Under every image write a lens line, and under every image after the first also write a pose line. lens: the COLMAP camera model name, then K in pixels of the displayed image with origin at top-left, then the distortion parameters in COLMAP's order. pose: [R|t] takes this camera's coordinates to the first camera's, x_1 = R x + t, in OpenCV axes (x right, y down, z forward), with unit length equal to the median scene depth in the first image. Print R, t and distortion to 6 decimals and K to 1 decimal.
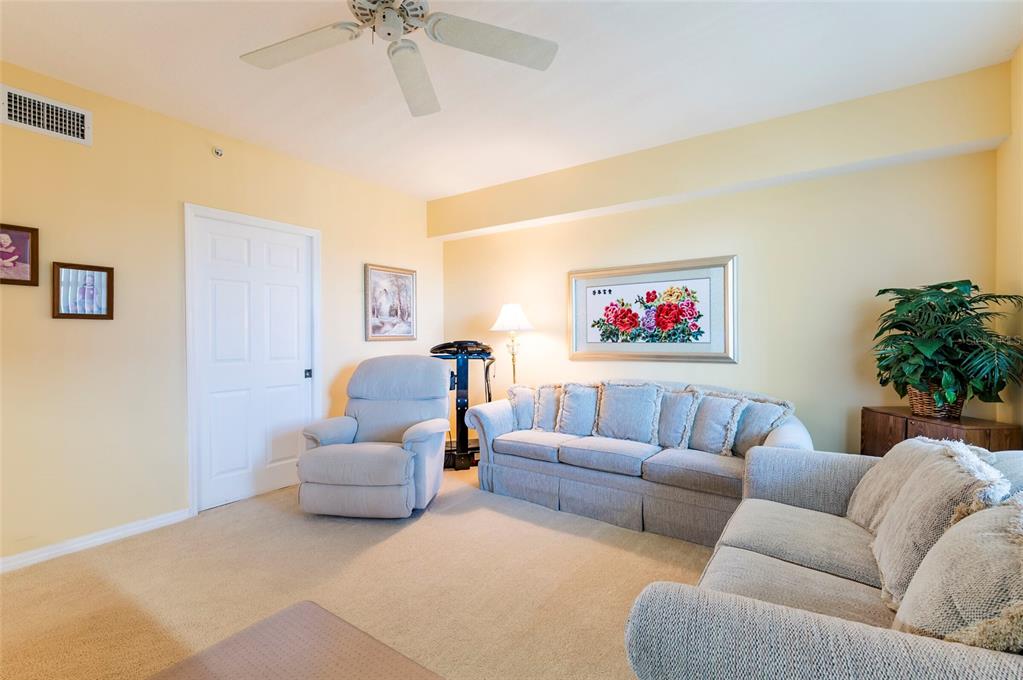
lens RADIAL K [[450.0, 0, 512.0], [0, 450.0, 339.9], [0, 0, 1]] dist [-0.001849, -0.000051]
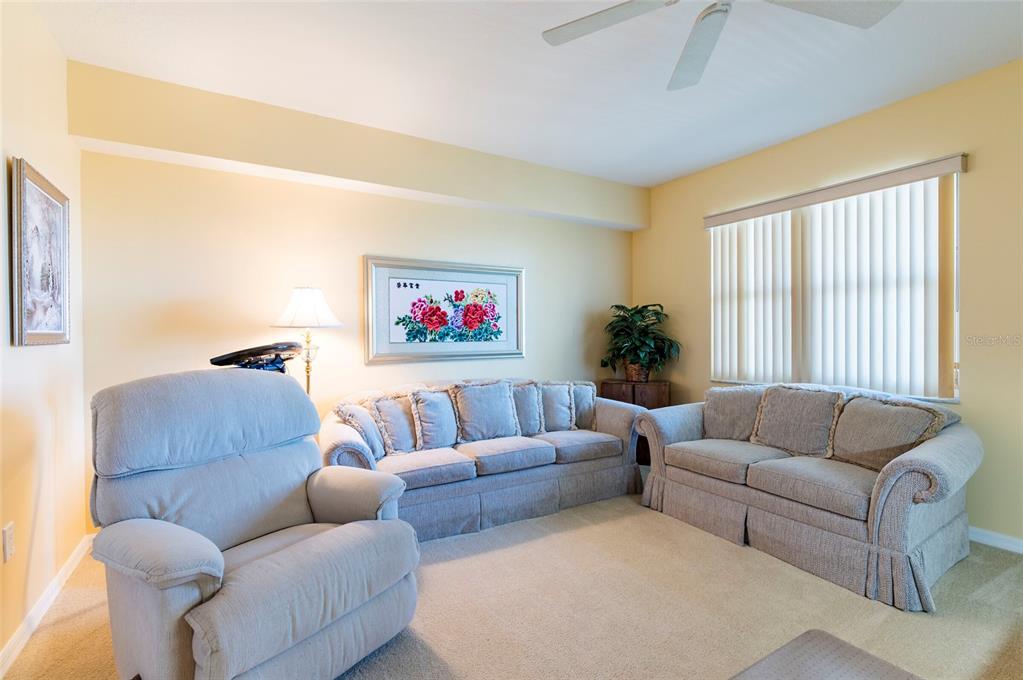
lens RADIAL K [[475.5, 0, 508.7], [0, 475.5, 339.8], [0, 0, 1]] dist [0.002596, 0.000004]
pose [[0.411090, -0.005641, 0.911577, -0.601979], [0.010798, 0.999941, 0.001318, 0.001437], [-0.911531, 0.009302, 0.411127, 0.460072]]
